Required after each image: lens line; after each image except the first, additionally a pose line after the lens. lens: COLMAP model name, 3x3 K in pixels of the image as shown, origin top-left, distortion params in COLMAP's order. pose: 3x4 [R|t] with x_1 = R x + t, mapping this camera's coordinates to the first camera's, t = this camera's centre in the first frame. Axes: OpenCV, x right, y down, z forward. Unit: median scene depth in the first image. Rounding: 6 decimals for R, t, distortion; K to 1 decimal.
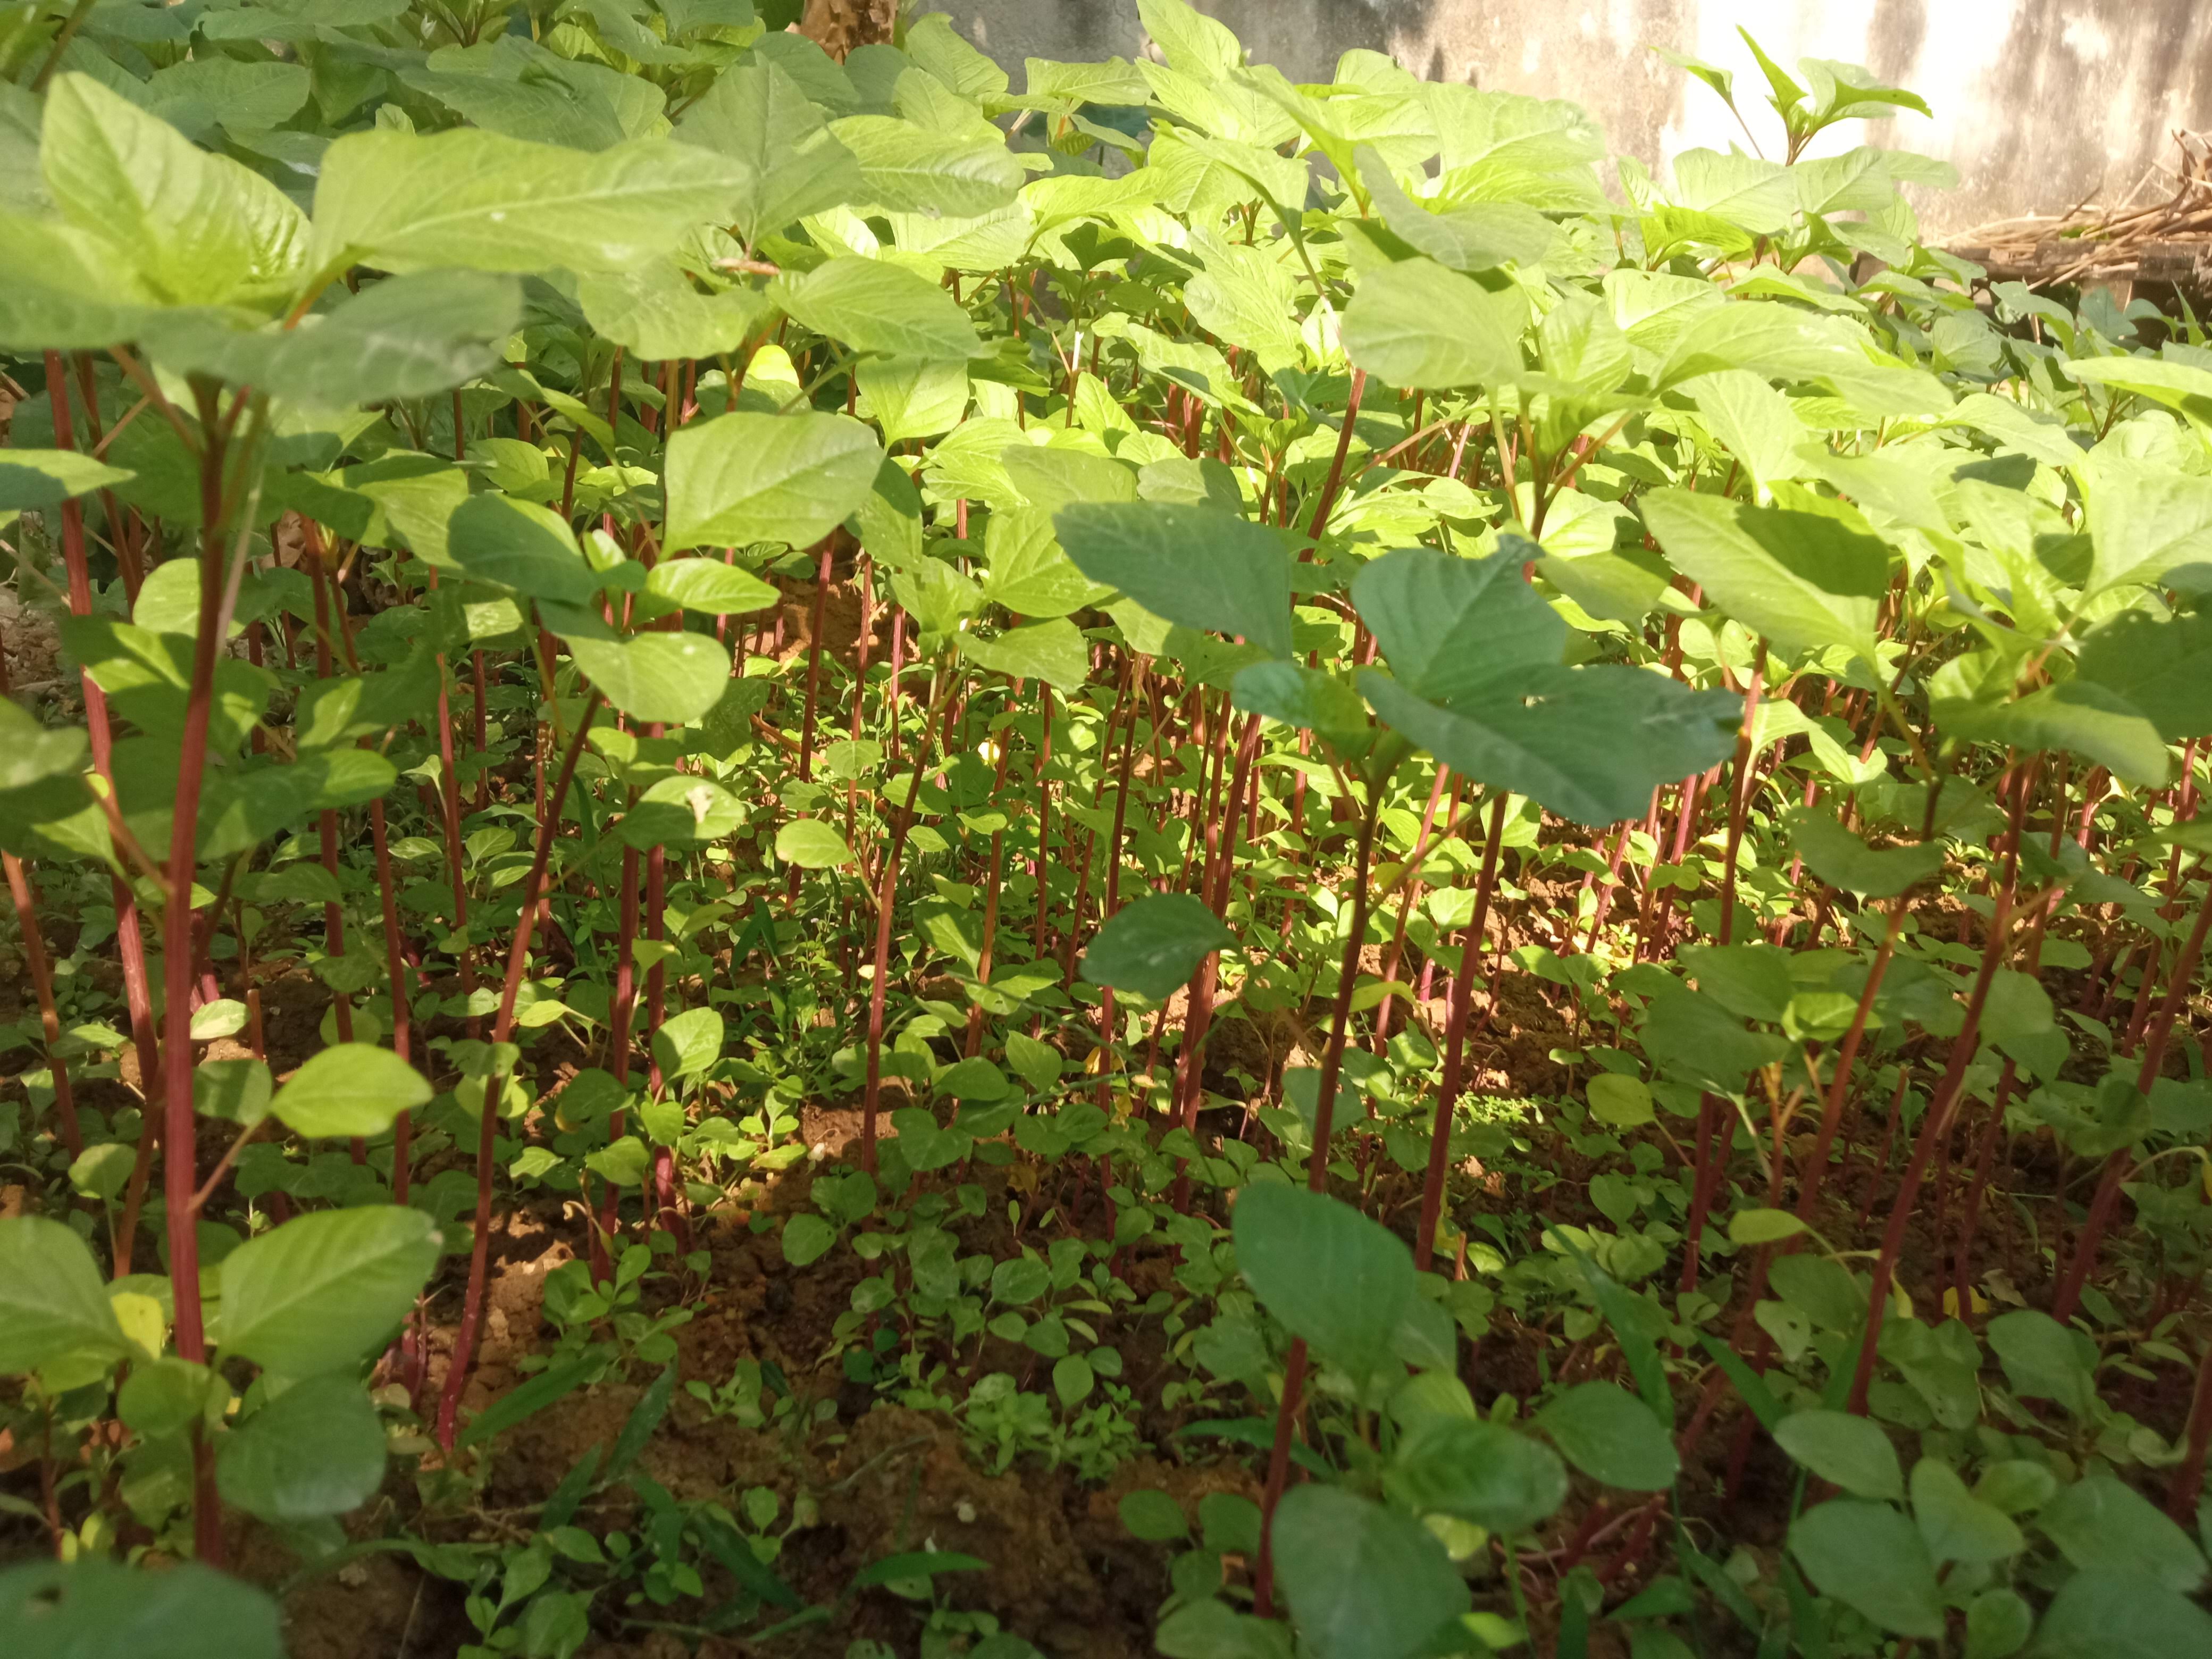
lens RADIAL K [[1894.2, 0, 1114.9], [0, 1894.2, 827.7], [0, 0, 1]] dist [0.077736, -0.092229]
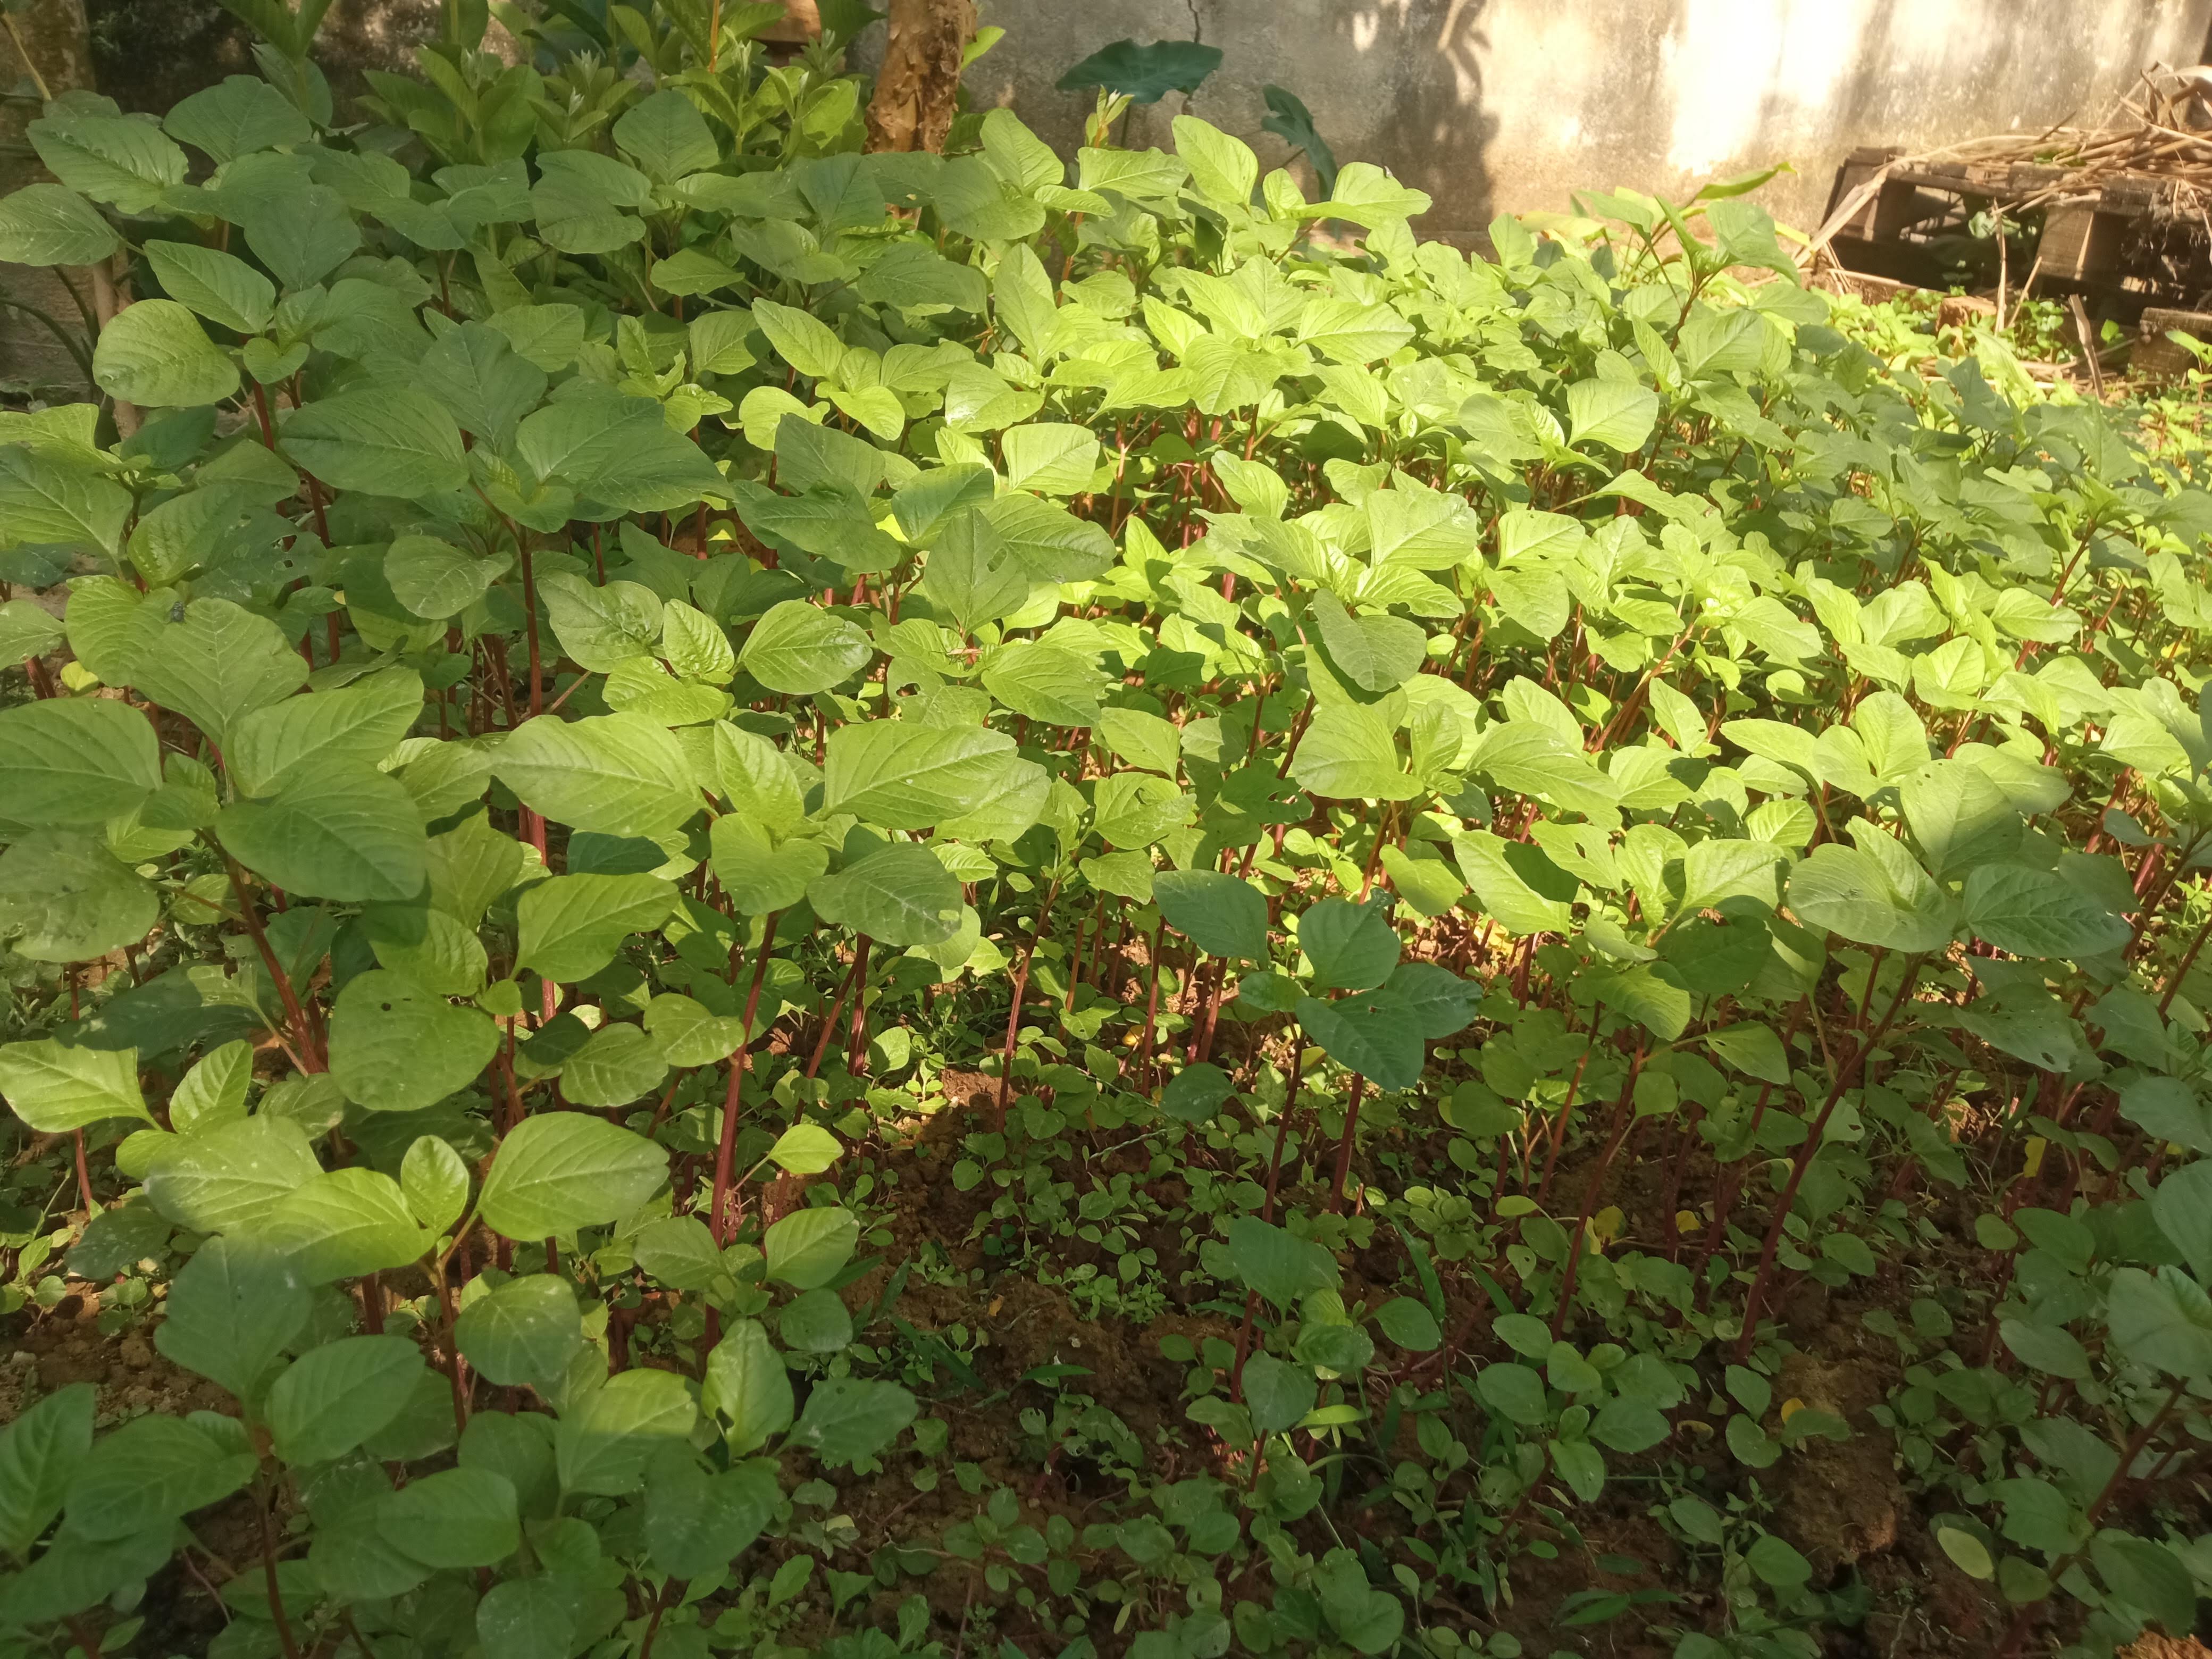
lens RADIAL K [[1749.0, 0, 1096.8], [0, 1749.0, 899.7], [0, 0, 1]] dist [0.077793, -0.059582]
pose [[0.999607, 0.027031, -0.007420, -0.039734], [-0.025940, 0.992363, 0.120593, -0.192456], [0.010623, -0.120353, 0.992674, -0.448497]]
